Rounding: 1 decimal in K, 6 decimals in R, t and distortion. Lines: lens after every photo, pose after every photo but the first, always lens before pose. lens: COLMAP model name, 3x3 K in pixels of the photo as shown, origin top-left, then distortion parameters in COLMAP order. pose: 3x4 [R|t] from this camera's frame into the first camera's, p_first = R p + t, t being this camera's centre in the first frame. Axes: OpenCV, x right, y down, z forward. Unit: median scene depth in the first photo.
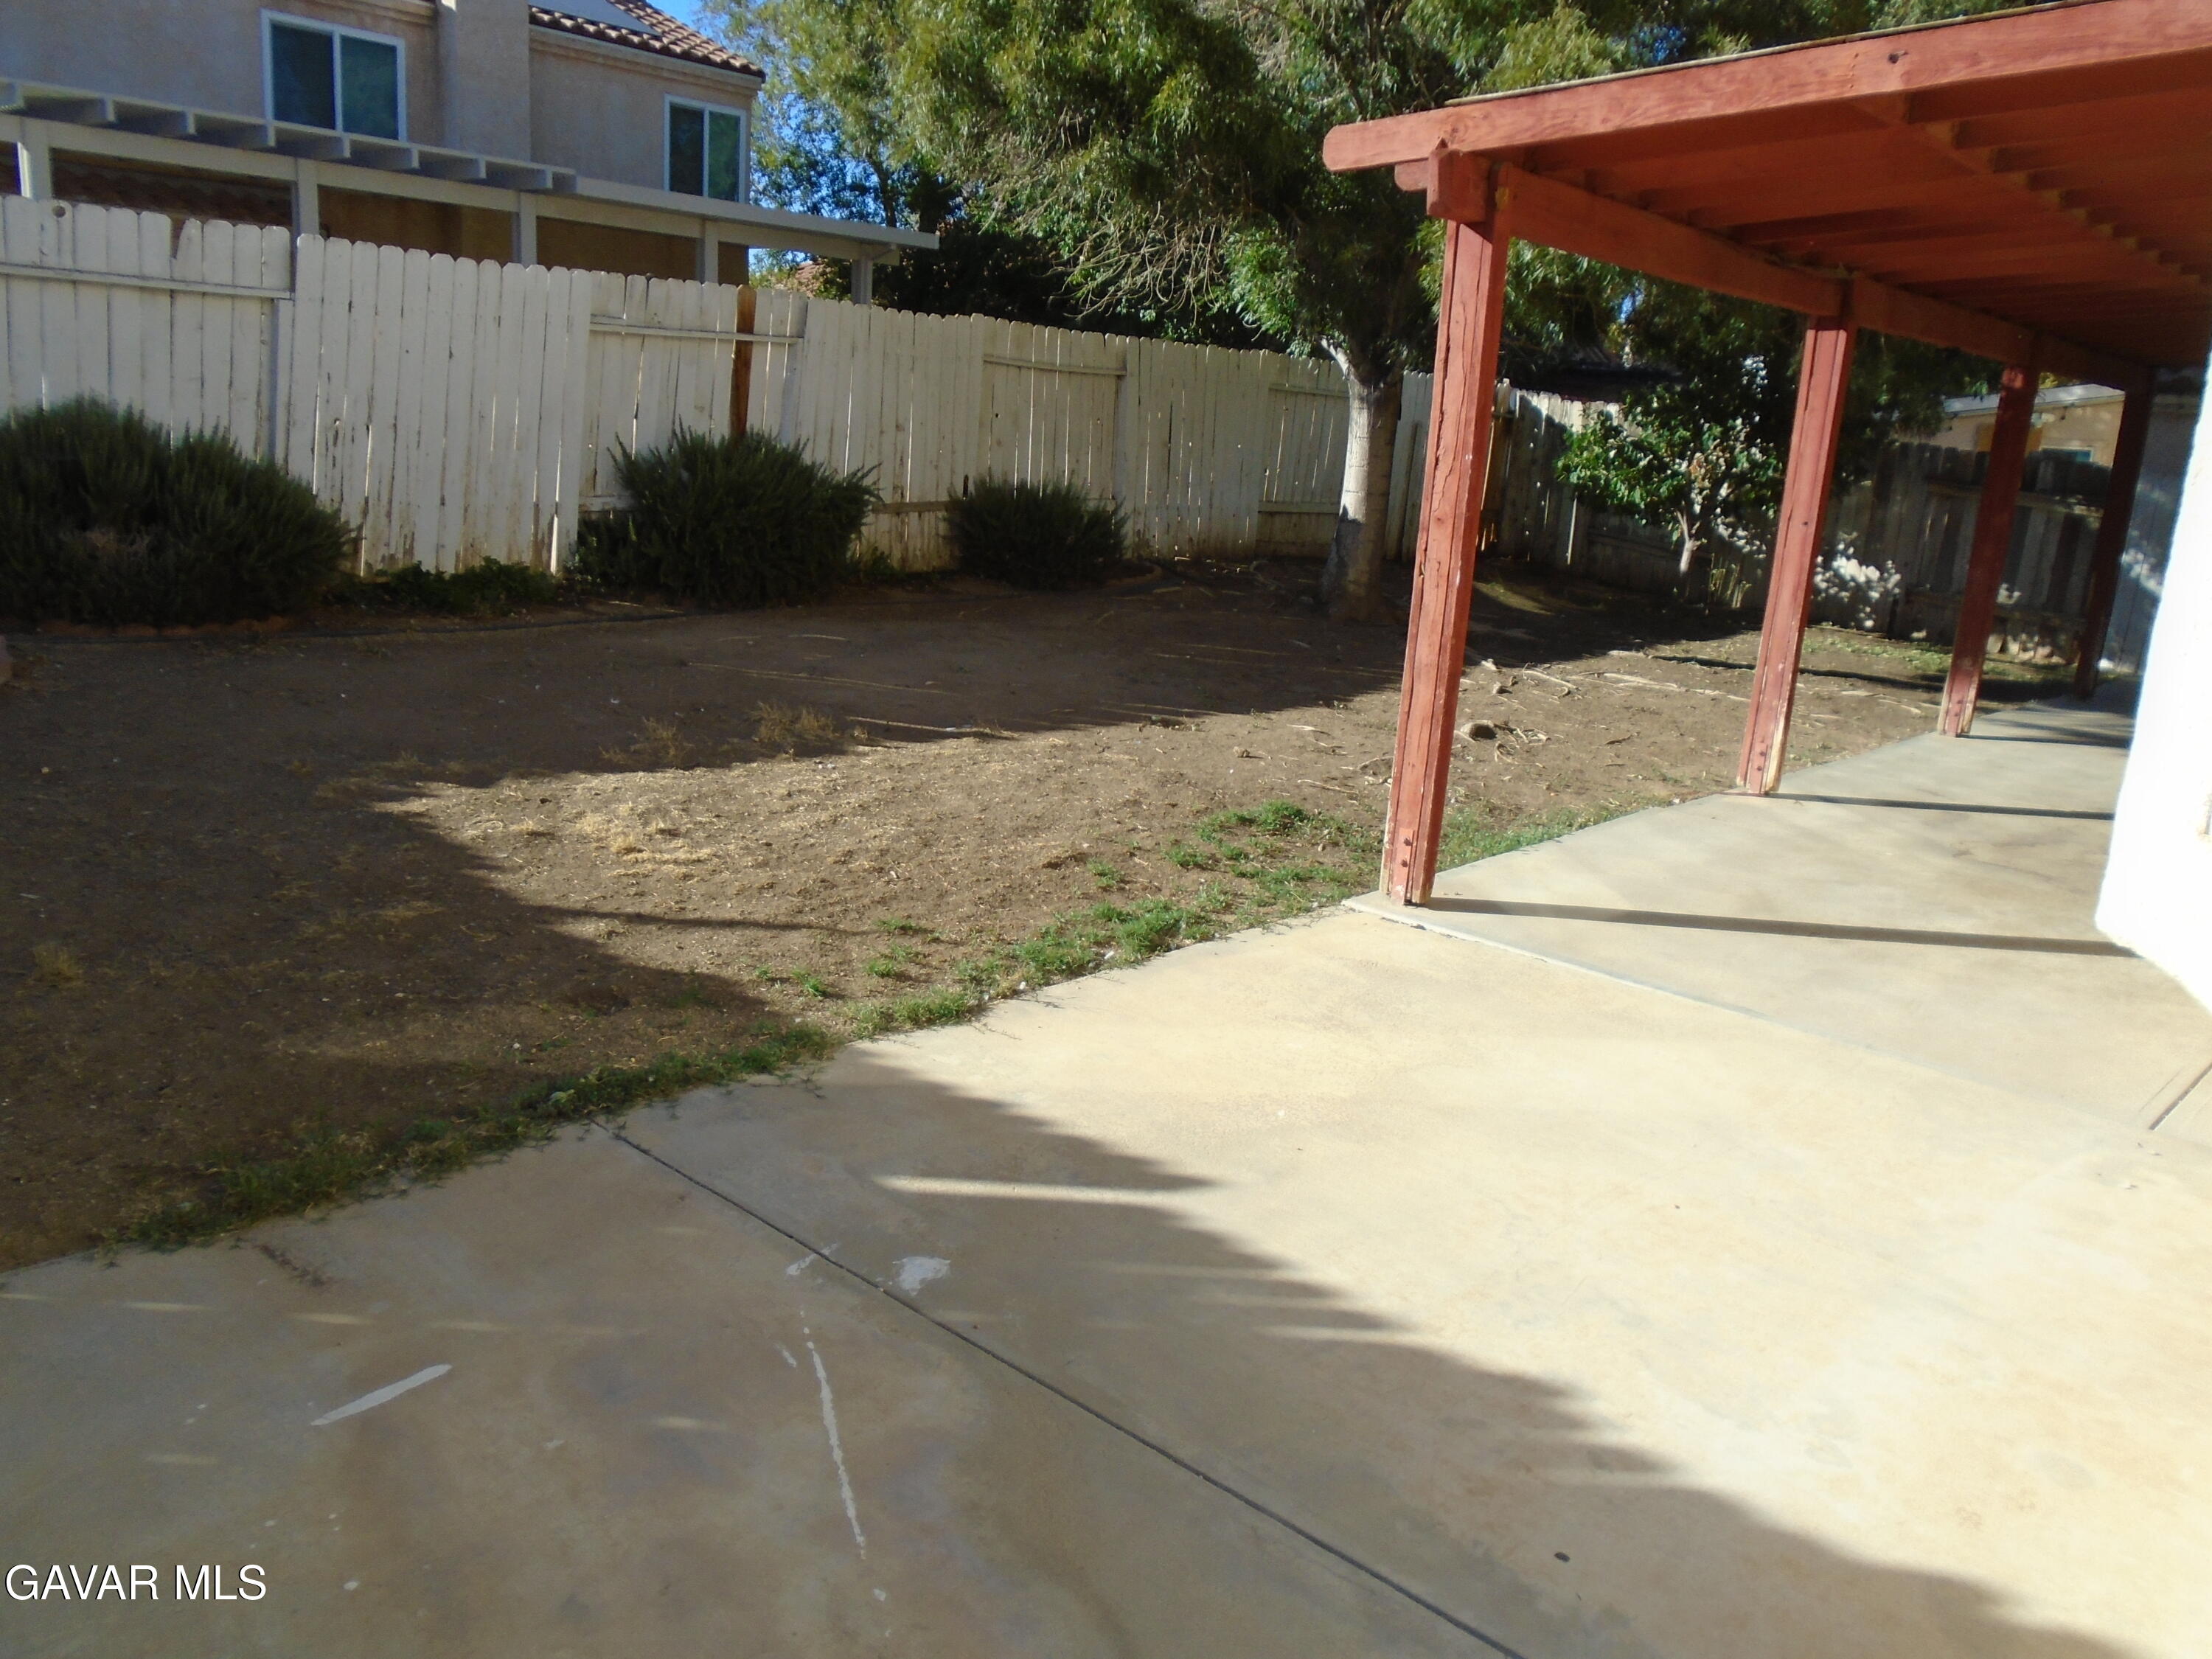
lens RADIAL K [[1683.6, 0, 1099.6], [0, 1683.6, 818.8], [0, 0, 1]] dist [-0.018482, 0.006383]
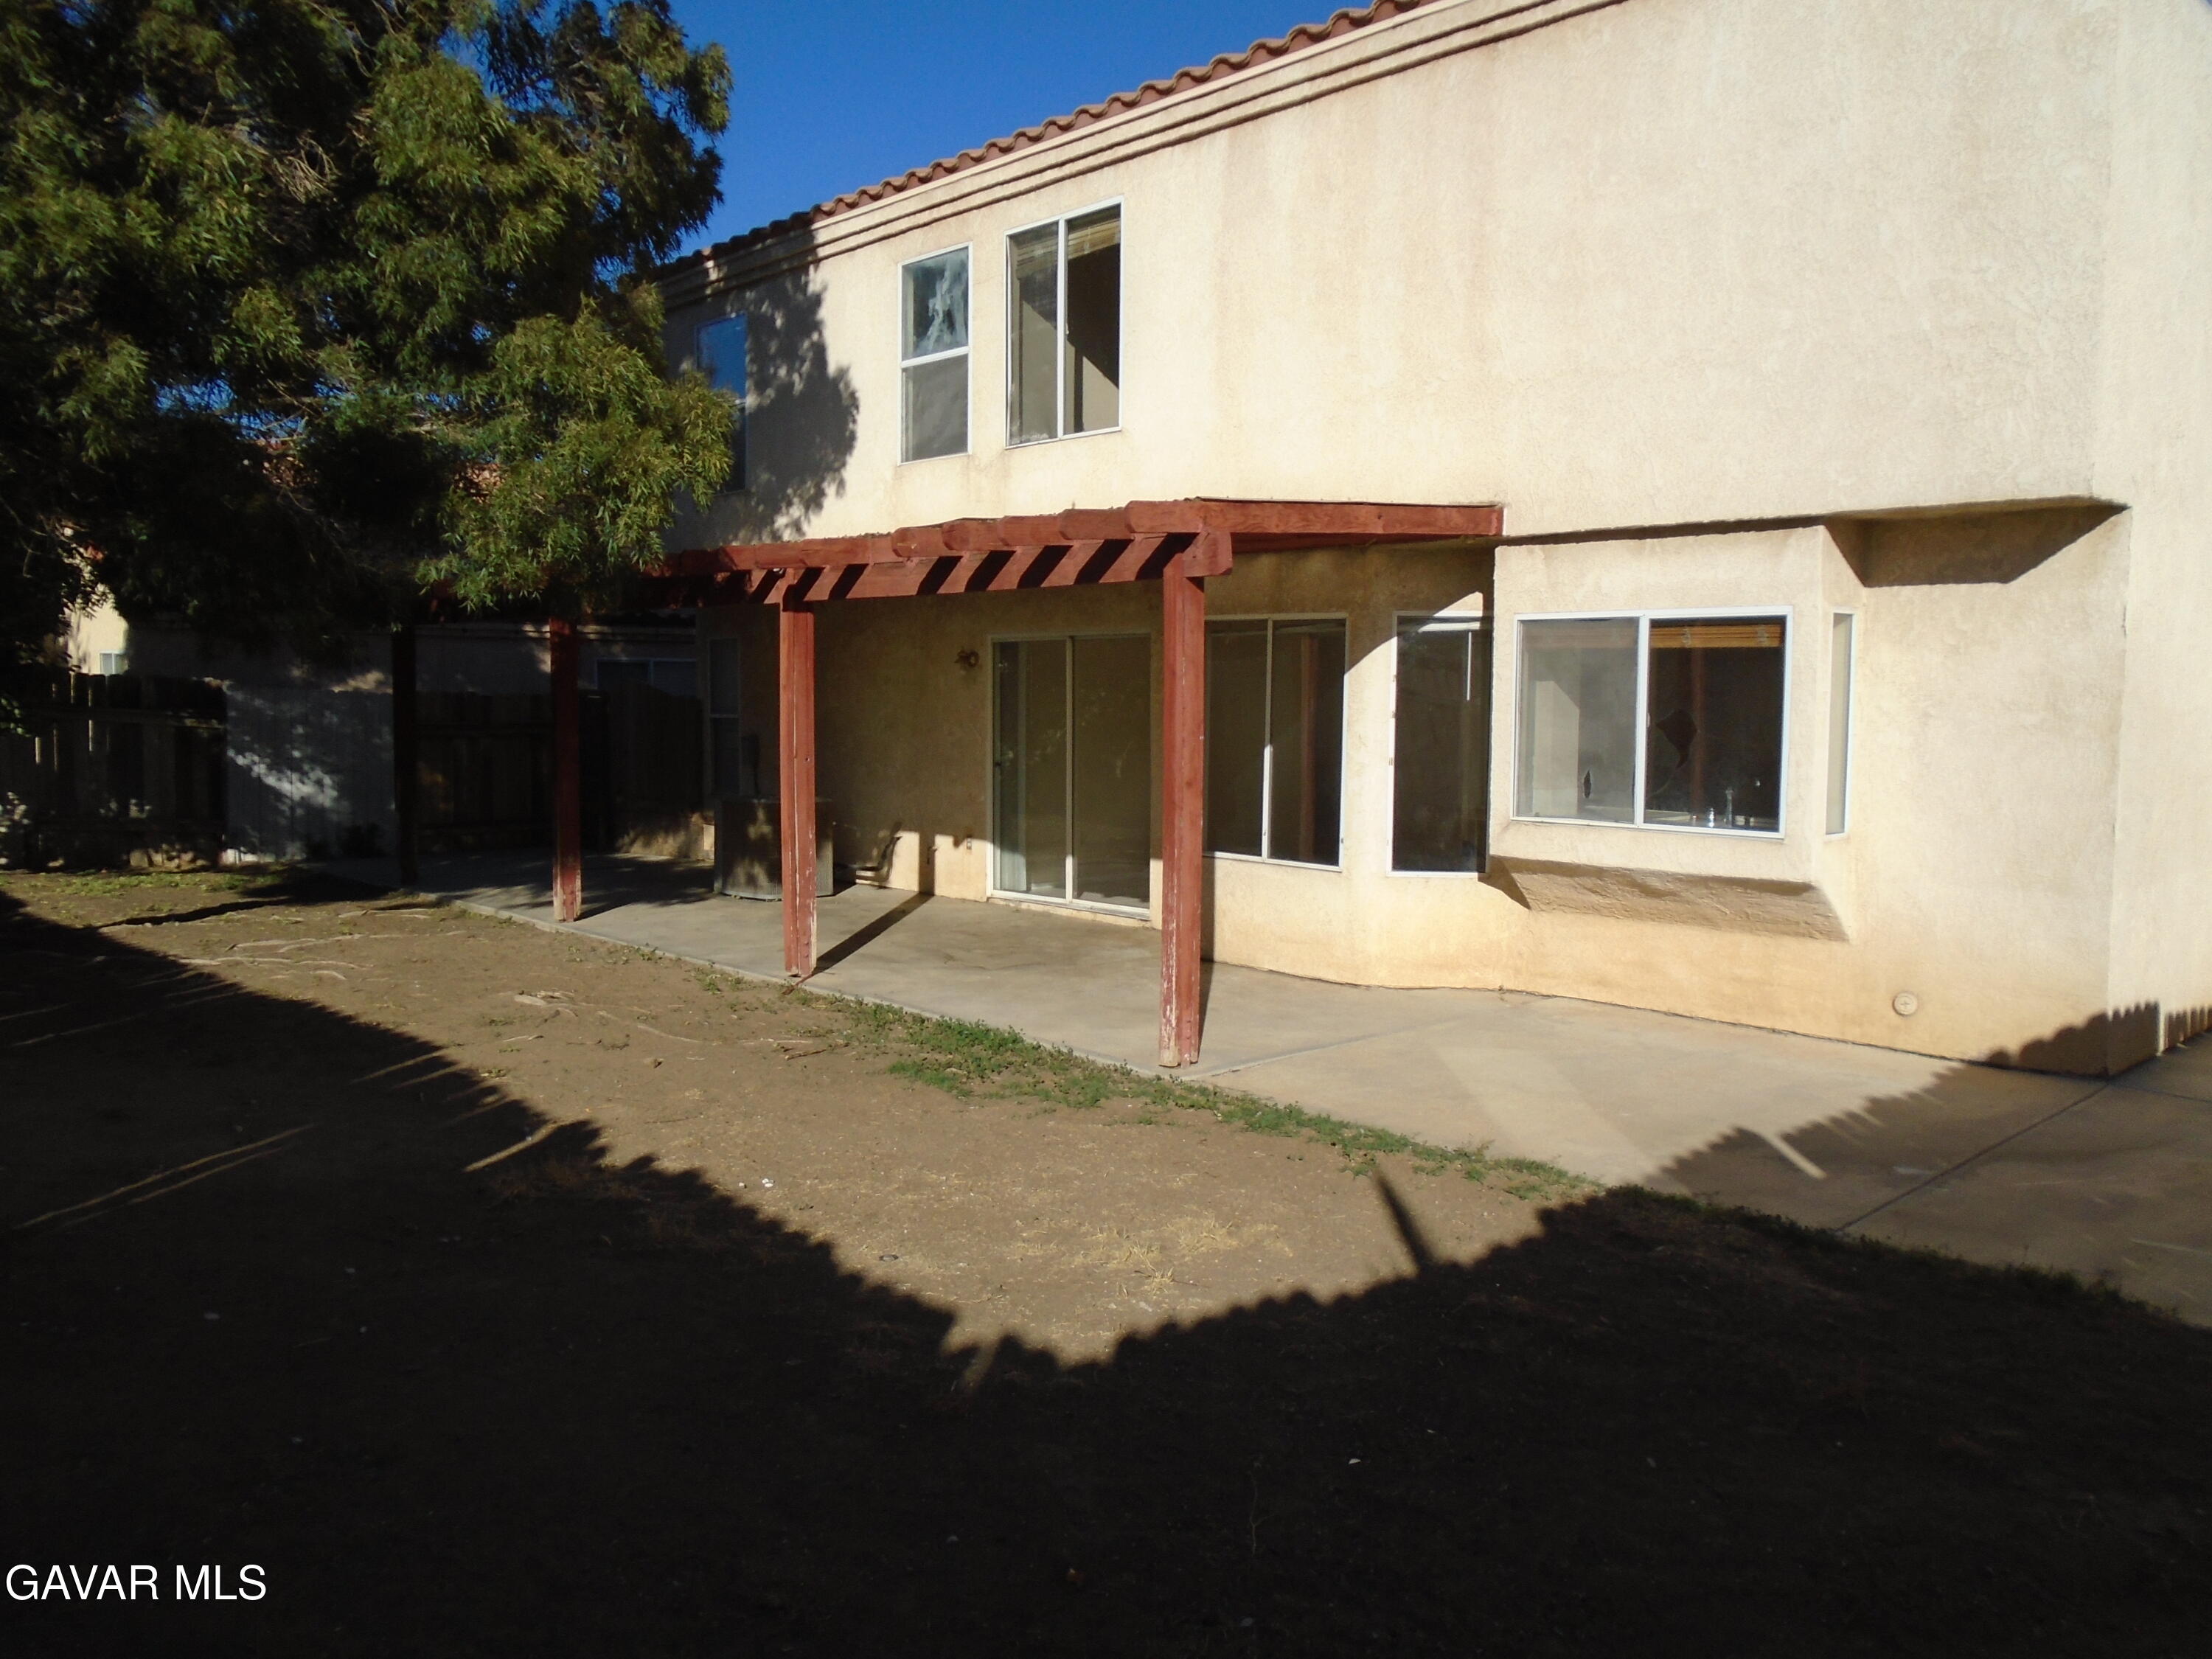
lens RADIAL K [[1683.6, 0, 1099.6], [0, 1683.6, 818.8], [0, 0, 1]] dist [-0.018482, 0.006383]
pose [[0.051741, -0.134525, 0.989558, -0.444211], [0.220727, 0.967920, 0.120042, -0.125152], [-0.973962, 0.212211, 0.079774, 0.364870]]
